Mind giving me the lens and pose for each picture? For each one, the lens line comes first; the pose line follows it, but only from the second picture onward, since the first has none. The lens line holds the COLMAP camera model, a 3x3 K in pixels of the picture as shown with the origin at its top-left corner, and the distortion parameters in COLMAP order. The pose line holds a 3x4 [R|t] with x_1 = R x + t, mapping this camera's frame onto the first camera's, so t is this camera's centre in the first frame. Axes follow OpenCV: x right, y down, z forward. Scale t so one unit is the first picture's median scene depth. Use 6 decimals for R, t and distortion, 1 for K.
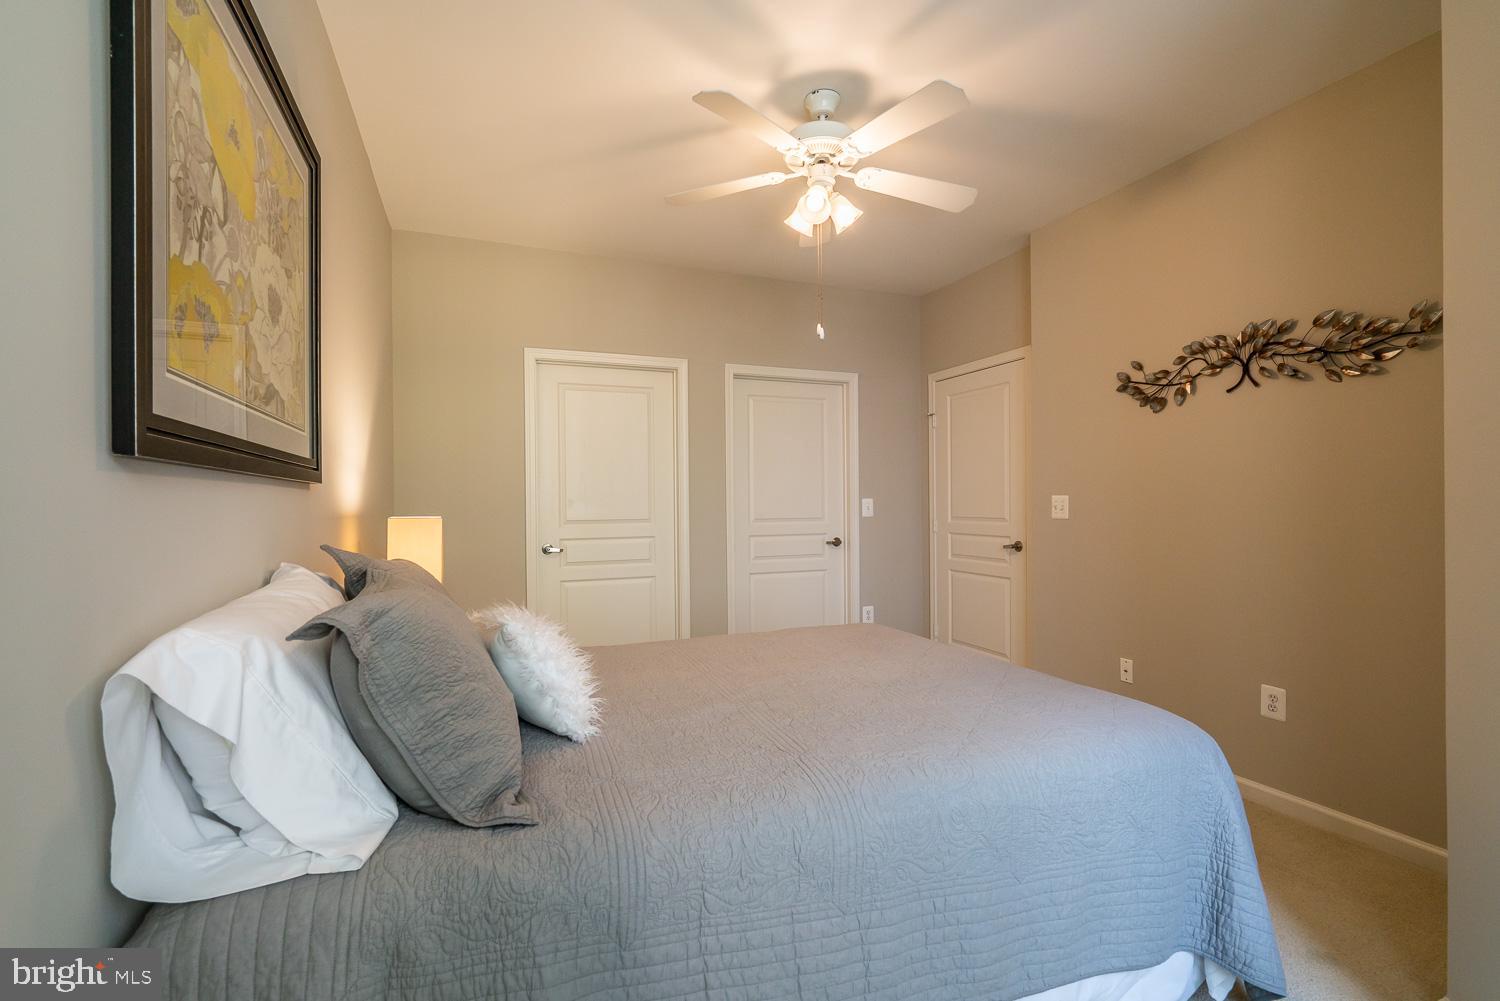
lens RADIAL K [[682.5, 0, 750.7], [0, 682.5, 501.7], [0, 0, 1]] dist [-0.005409, 0.002322]
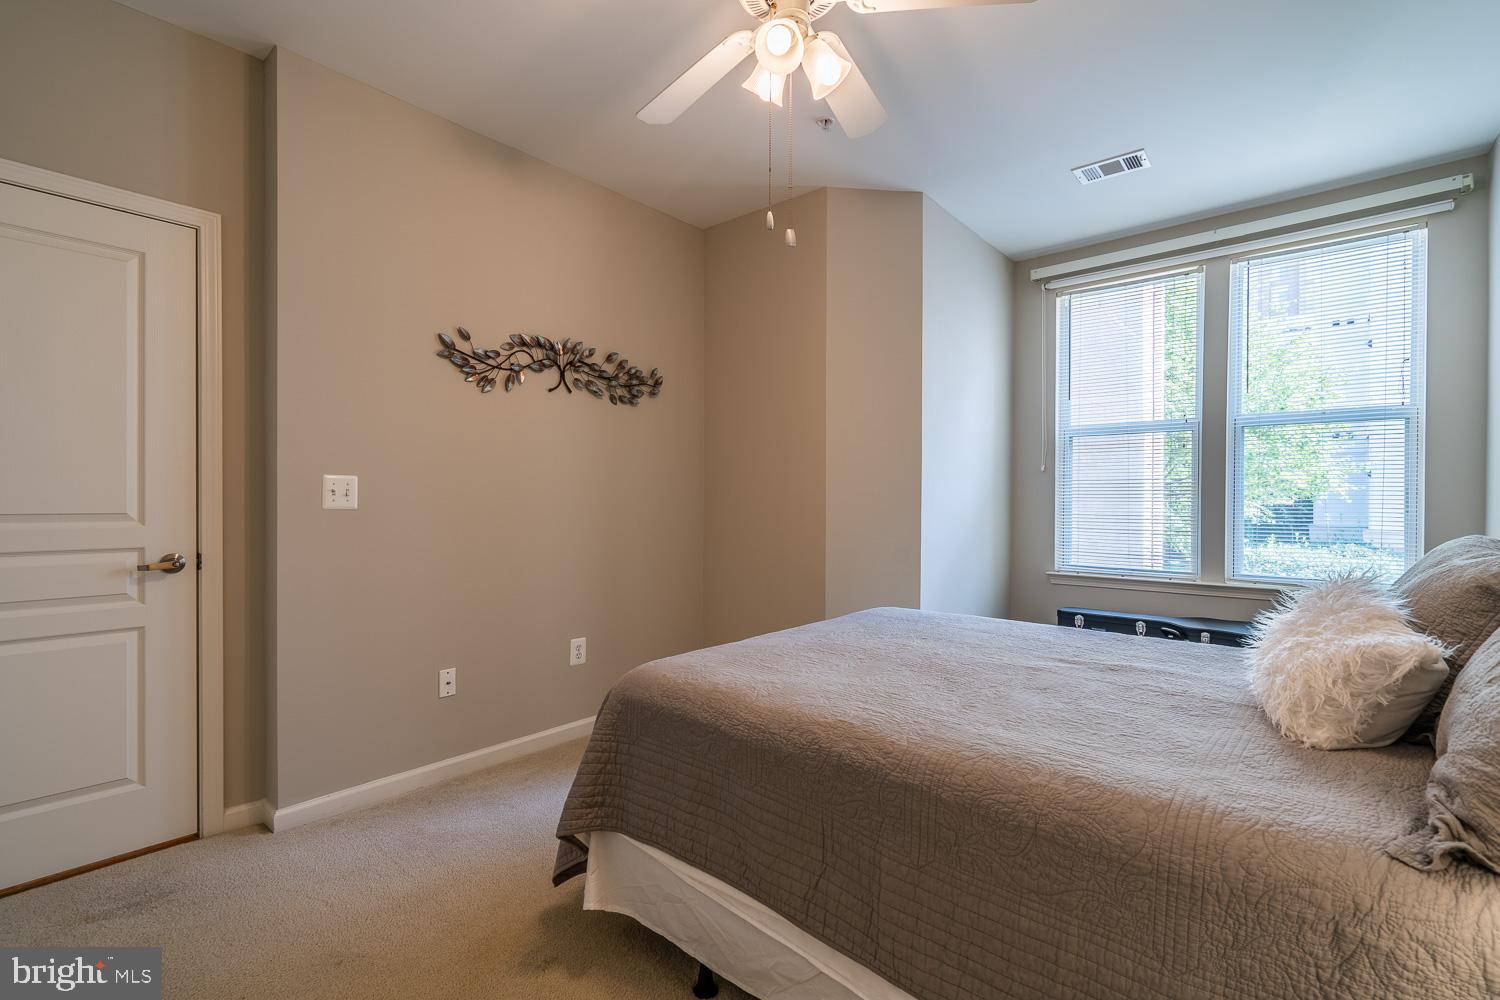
lens RADIAL K [[682.5, 0, 748.3], [0, 682.5, 498.5], [0, 0, 1]] dist [-0.005409, 0.002322]
pose [[-0.460923, 0.005599, 0.887423, -0.443737], [-0.000014, 0.999980, -0.006317, 0.023685], [-0.887440, -0.002924, -0.460913, 1.209923]]
